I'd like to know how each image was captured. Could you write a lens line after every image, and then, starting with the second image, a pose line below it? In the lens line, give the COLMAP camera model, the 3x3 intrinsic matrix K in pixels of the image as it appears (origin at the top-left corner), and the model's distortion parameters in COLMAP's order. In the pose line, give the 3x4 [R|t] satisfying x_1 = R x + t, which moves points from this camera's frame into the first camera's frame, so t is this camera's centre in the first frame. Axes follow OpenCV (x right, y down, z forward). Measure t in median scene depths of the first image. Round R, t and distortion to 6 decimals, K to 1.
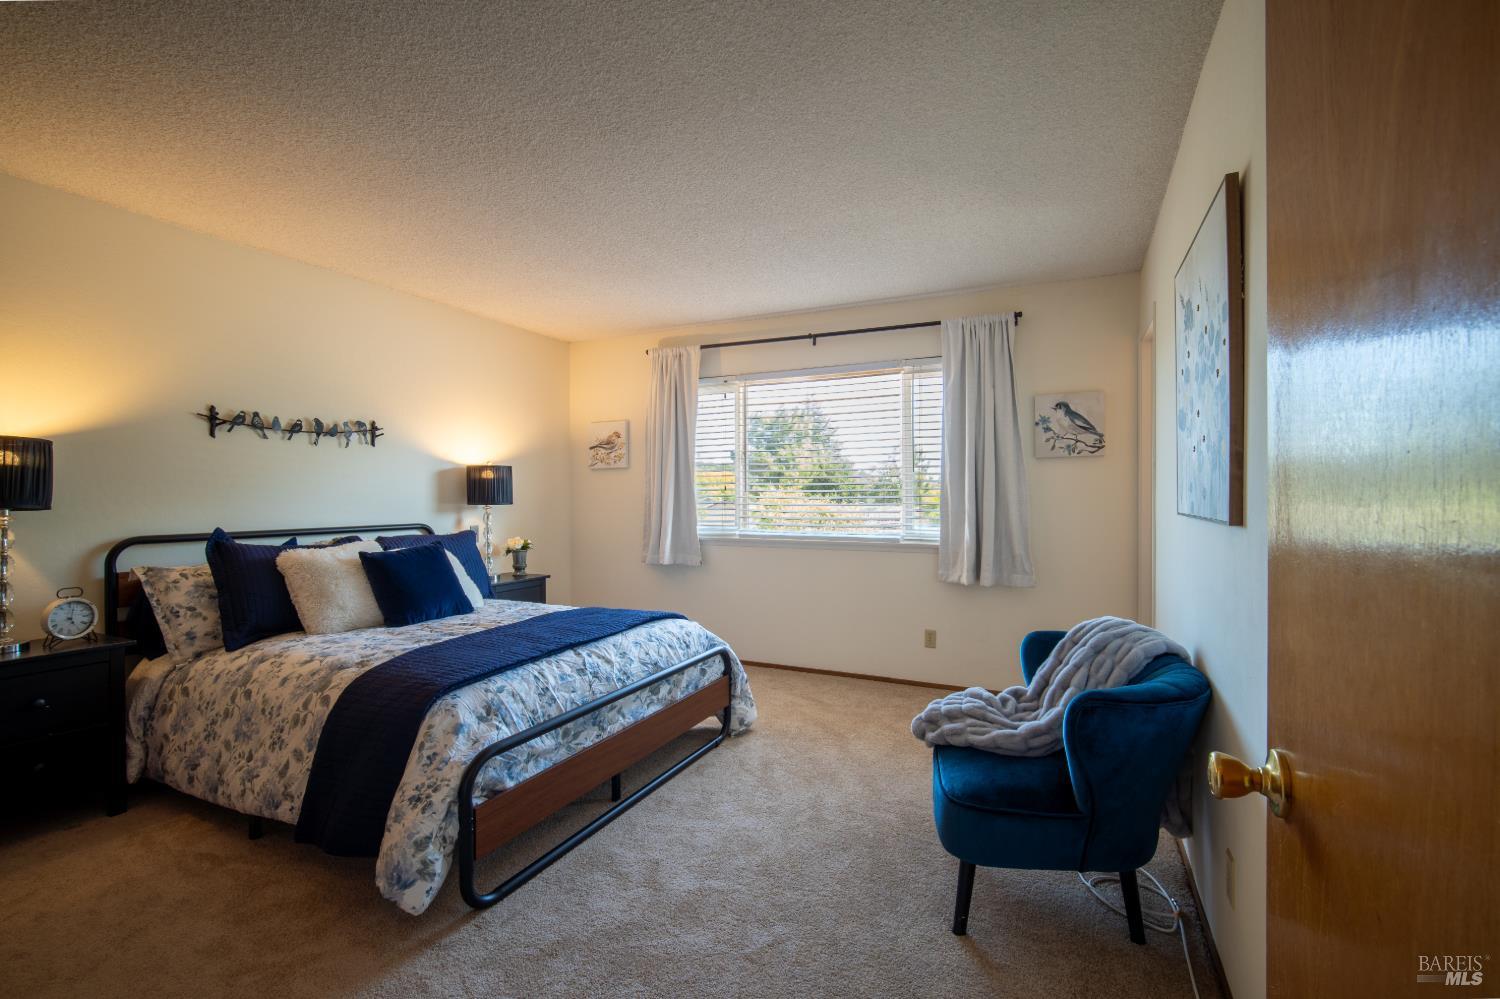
lens RADIAL K [[652.5, 0, 752.8], [0, 652.5, 501.0], [0, 0, 1]] dist [-0.006325, 0.000290]
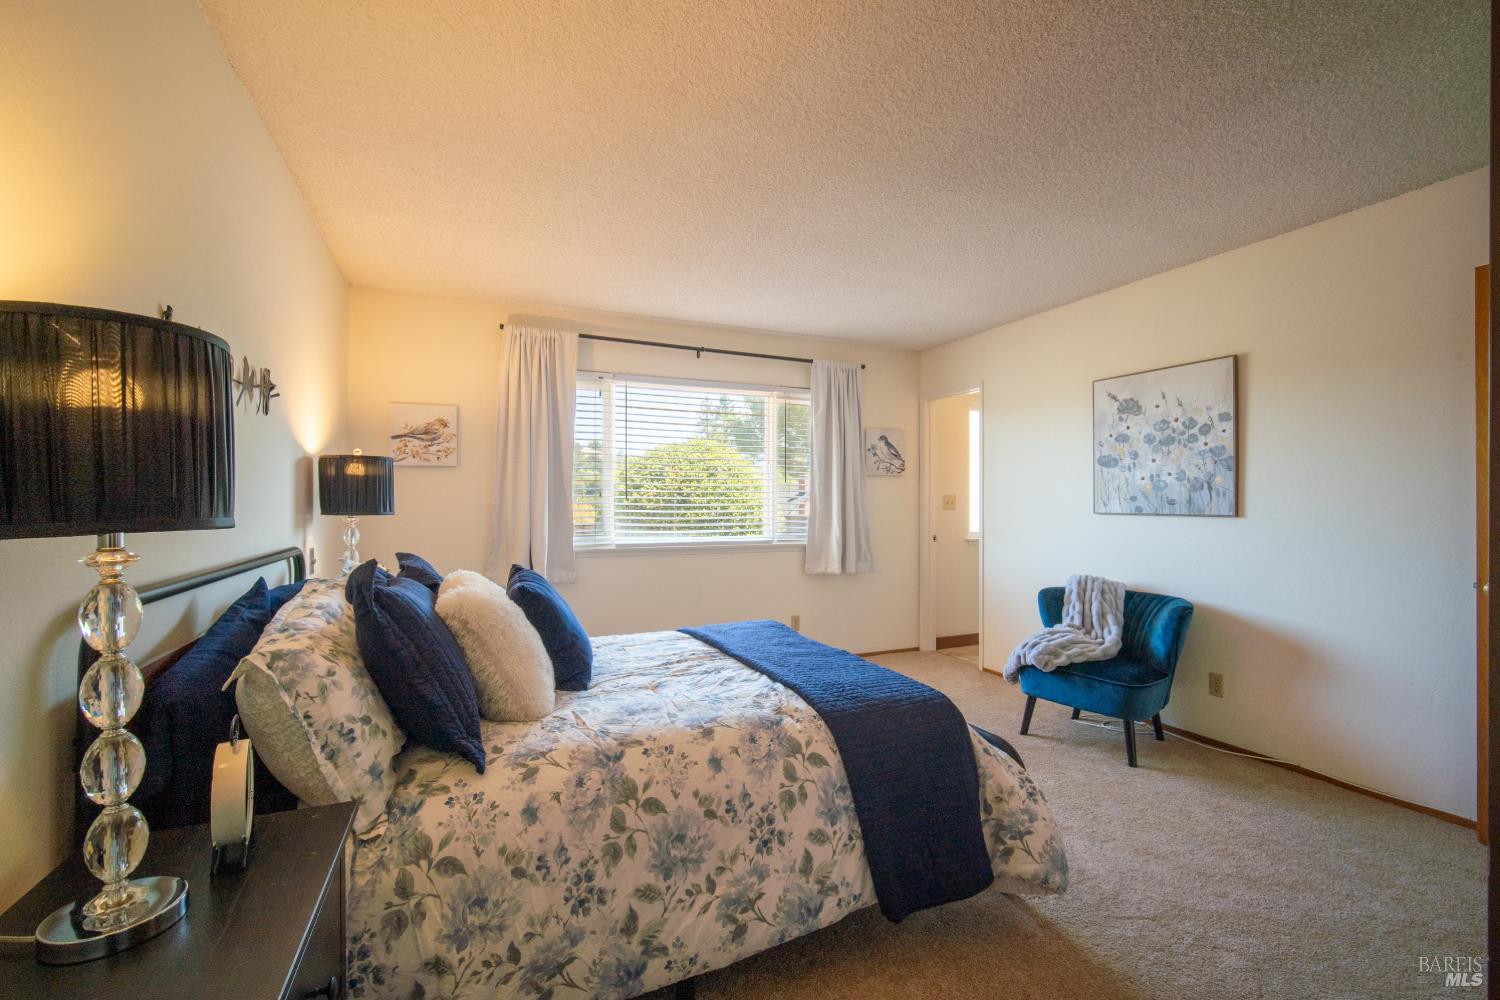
lens RADIAL K [[652.5, 0, 745.1], [0, 652.5, 501.7], [0, 0, 1]] dist [-0.006325, 0.000290]
pose [[0.655897, 0.004204, 0.754838, -0.852506], [0.004766, 0.999941, -0.009710, 0.000453], [-0.754835, 0.009966, 0.655839, 0.352945]]
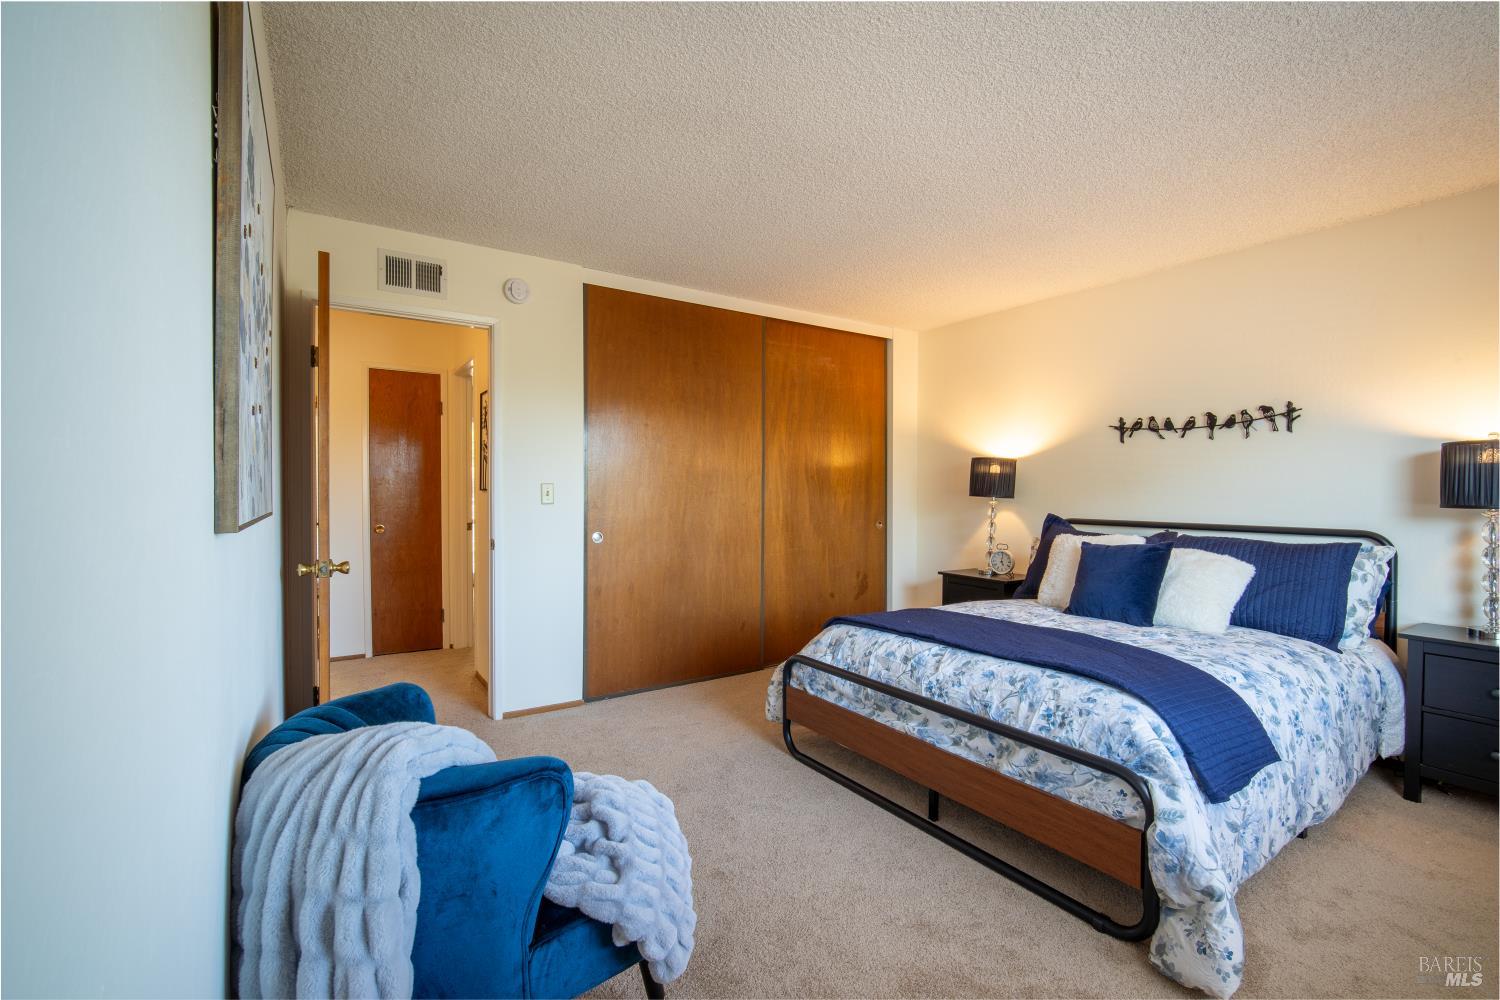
lens RADIAL K [[652.5, 0, 751.5], [0, 652.5, 498.0], [0, 0, 1]] dist [-0.006325, 0.000290]
pose [[-0.504106, 0.011951, -0.863559, 0.552434], [-0.010445, 0.999747, 0.019933, -0.010770], [0.863578, 0.019068, -0.503854, 0.952831]]
